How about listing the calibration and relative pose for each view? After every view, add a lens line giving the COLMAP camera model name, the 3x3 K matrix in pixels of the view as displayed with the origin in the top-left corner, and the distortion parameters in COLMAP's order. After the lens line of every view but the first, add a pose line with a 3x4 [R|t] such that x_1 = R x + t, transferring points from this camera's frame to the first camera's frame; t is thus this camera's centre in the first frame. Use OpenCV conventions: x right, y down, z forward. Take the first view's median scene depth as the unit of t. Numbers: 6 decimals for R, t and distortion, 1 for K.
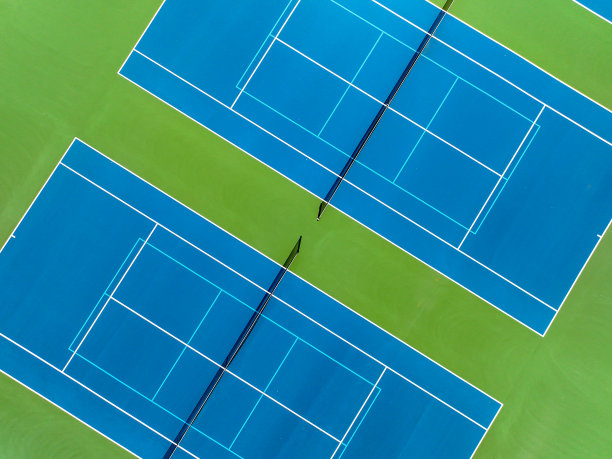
lens RADIAL K [[439.8, 0, 306.0], [0, 439.8, 229.5], [0, 0, 1]] dist [0.005282, 0.003181]
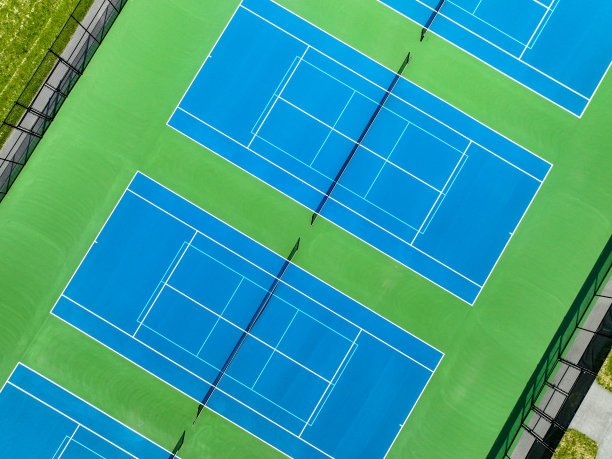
lens RADIAL K [[424.4, 0, 306.0], [0, 424.4, 229.5], [0, 0, 1]] dist [0.002807, 0.001578]
pose [[0.999794, -0.019788, -0.004479, 0.016218], [0.019844, 0.999722, 0.012732, -0.028579], [0.004226, -0.012819, 0.999909, -0.357900]]
